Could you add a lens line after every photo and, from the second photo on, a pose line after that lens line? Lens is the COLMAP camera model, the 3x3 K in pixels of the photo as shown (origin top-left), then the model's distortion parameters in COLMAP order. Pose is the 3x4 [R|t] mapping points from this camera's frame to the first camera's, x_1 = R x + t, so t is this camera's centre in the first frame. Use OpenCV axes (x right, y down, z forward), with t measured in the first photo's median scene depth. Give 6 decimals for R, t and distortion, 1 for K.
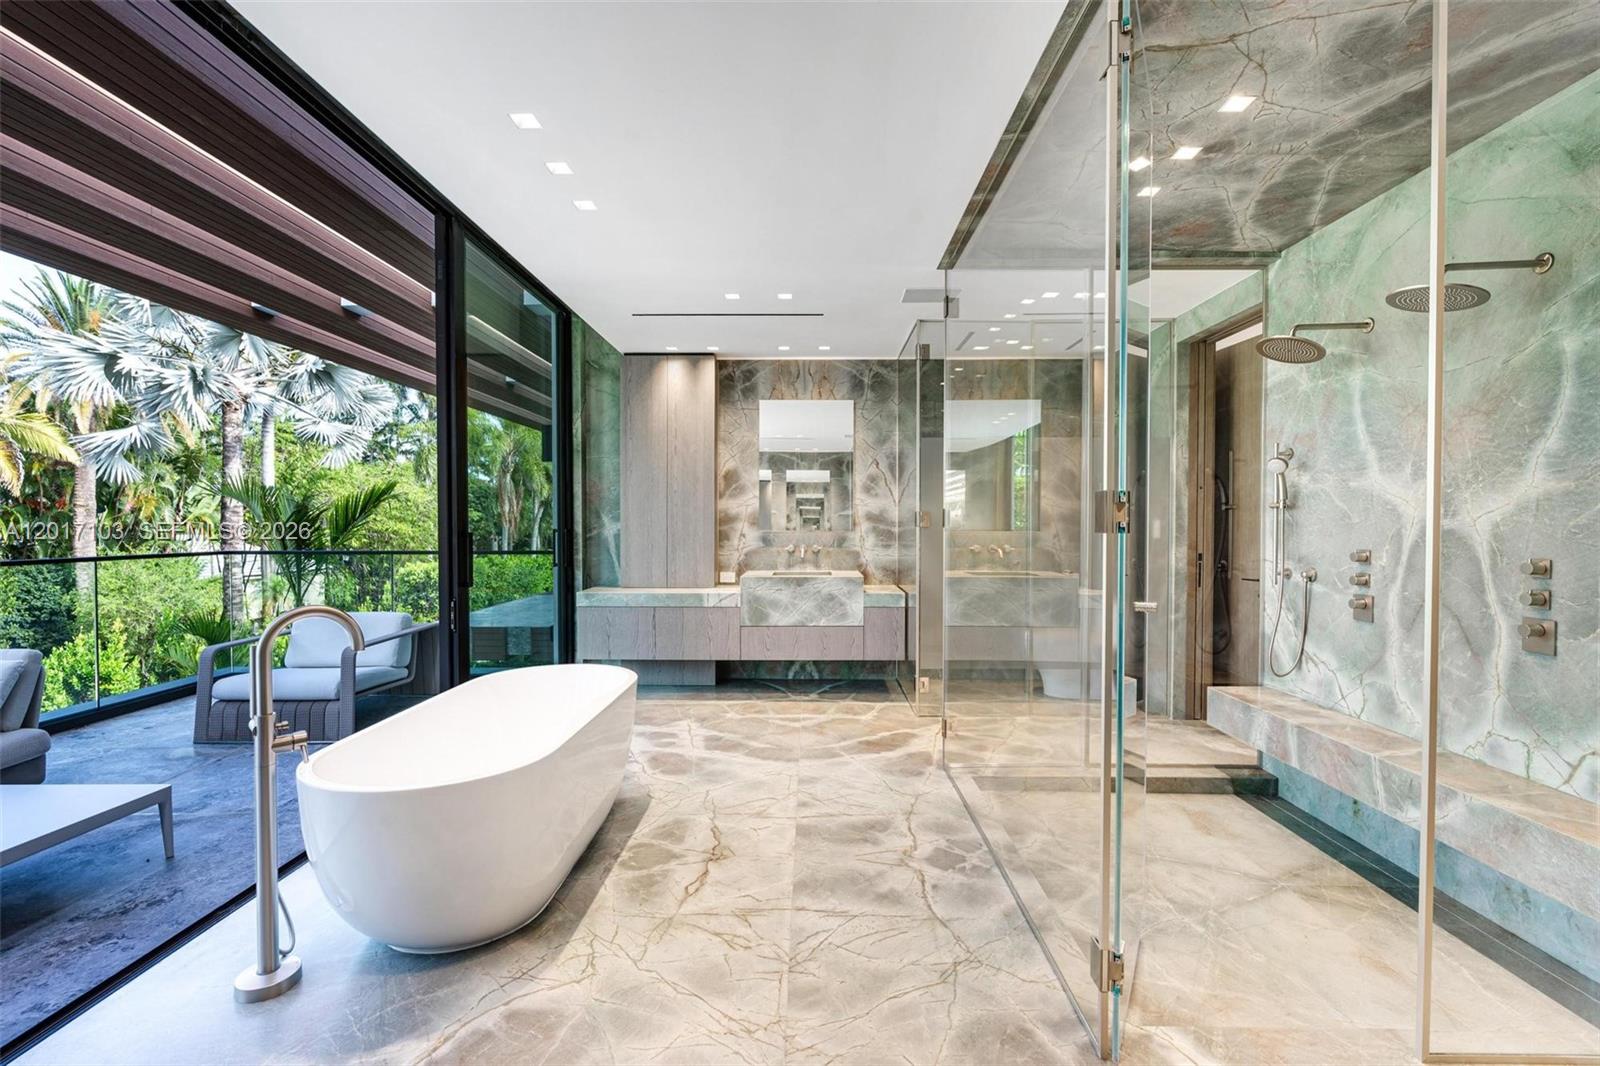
lens RADIAL K [[699.4, 0, 792.2], [0, 699.4, 533.6], [0, 0, 1]] dist [-0.010762, 0.002038]
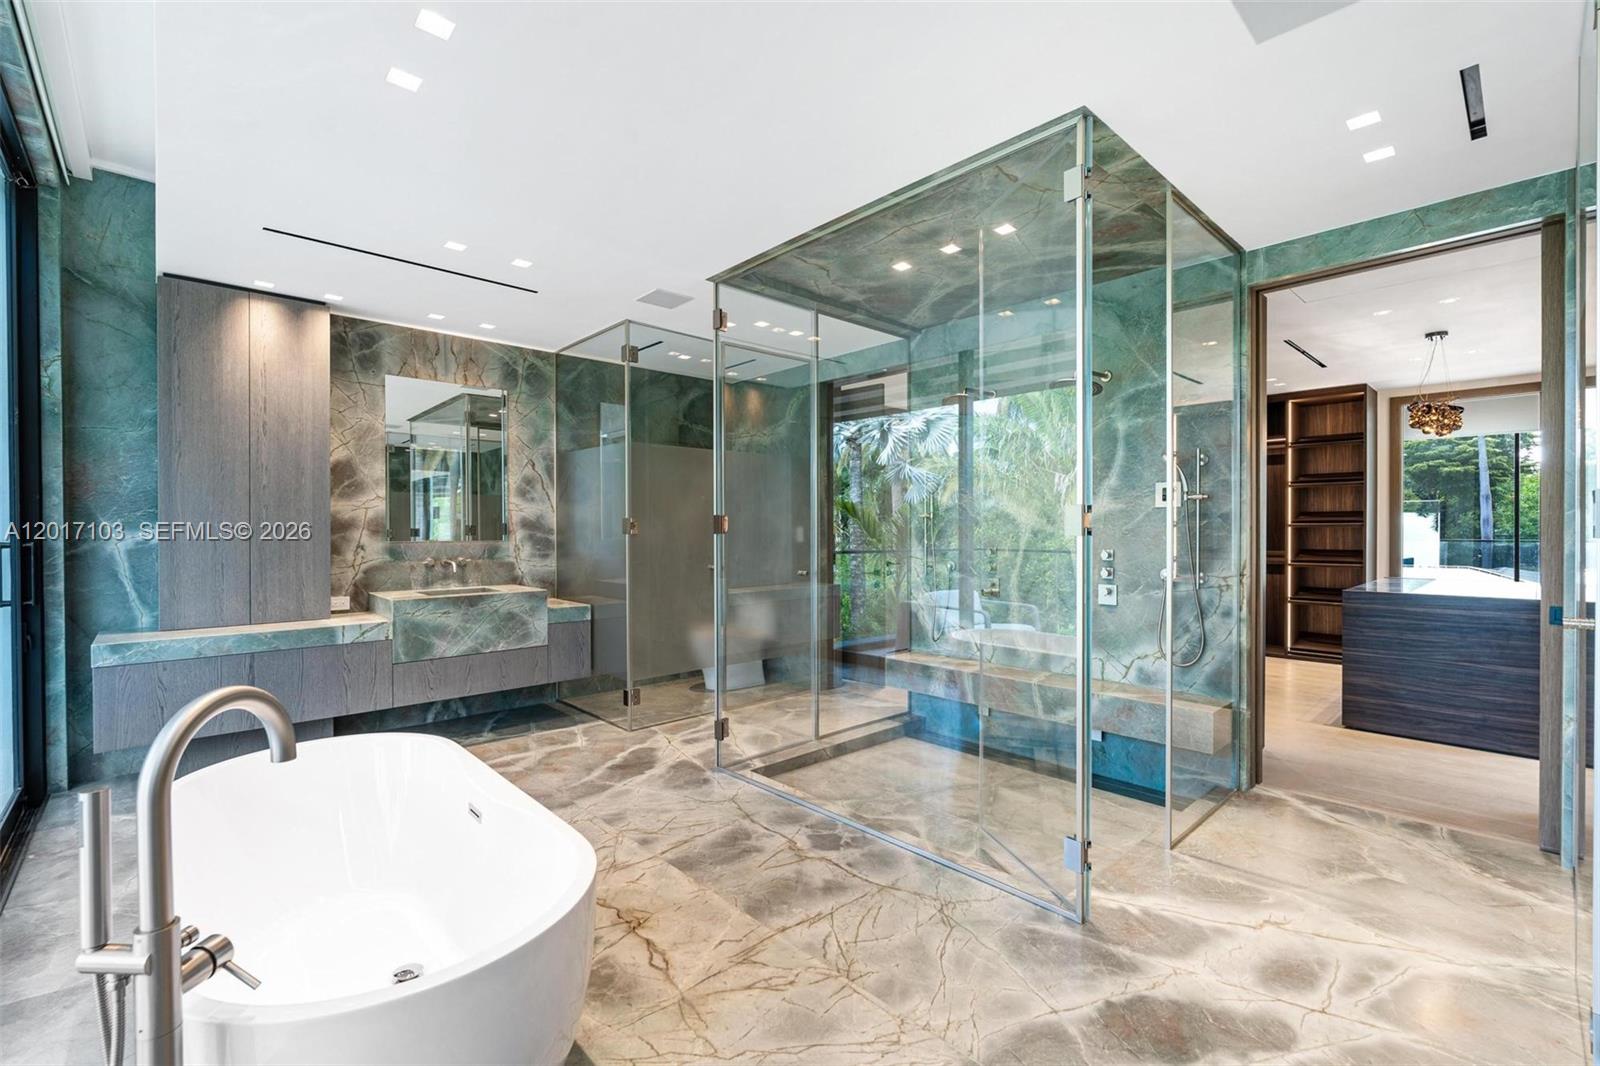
lens RADIAL K [[699.4, 0, 804.2], [0, 699.4, 534.2], [0, 0, 1]] dist [-0.010762, 0.002038]
pose [[0.717963, -0.007124, 0.696045, -0.314481], [0.014285, 0.999888, -0.004502, -0.001719], [-0.695935, 0.013175, 0.717984, 0.138914]]
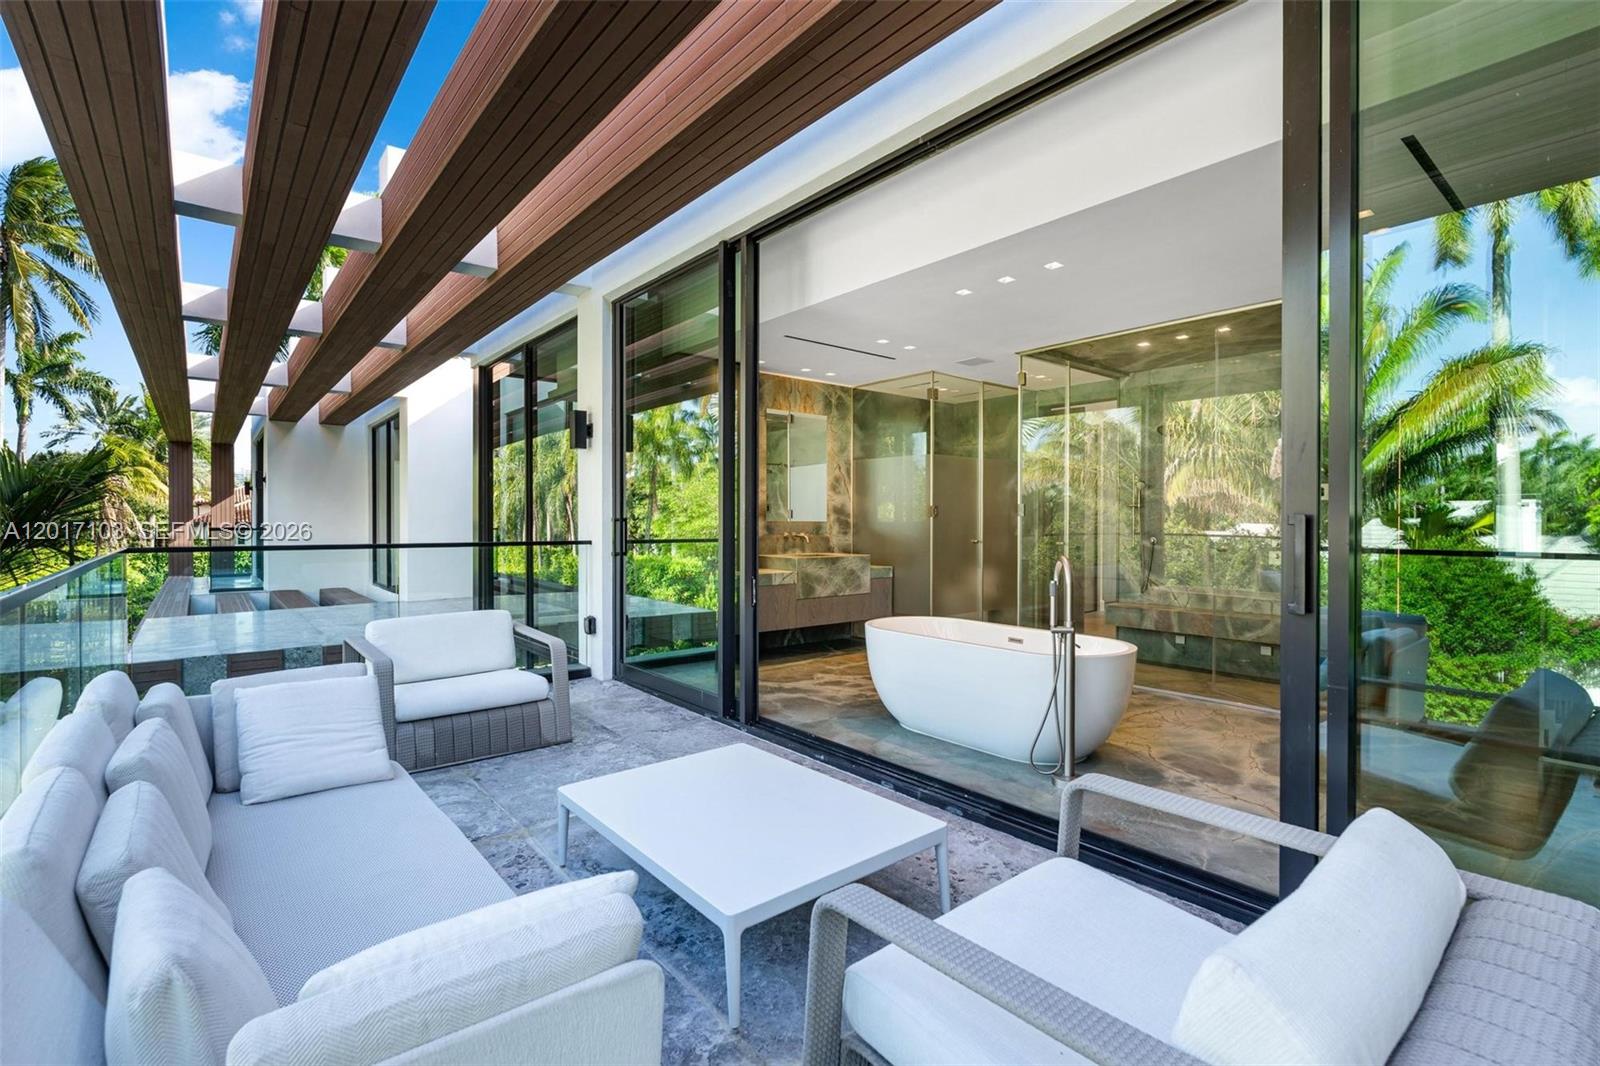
lens RADIAL K [[739.6, 0, 810.6], [0, 739.6, 526.4], [0, 0, 1]] dist [-0.002903, -0.001004]
pose [[0.758348, -0.002540, 0.651845, -0.978116], [0.007776, 0.999956, -0.005151, 0.015405], [-0.651804, 0.008975, 0.758334, 0.024989]]
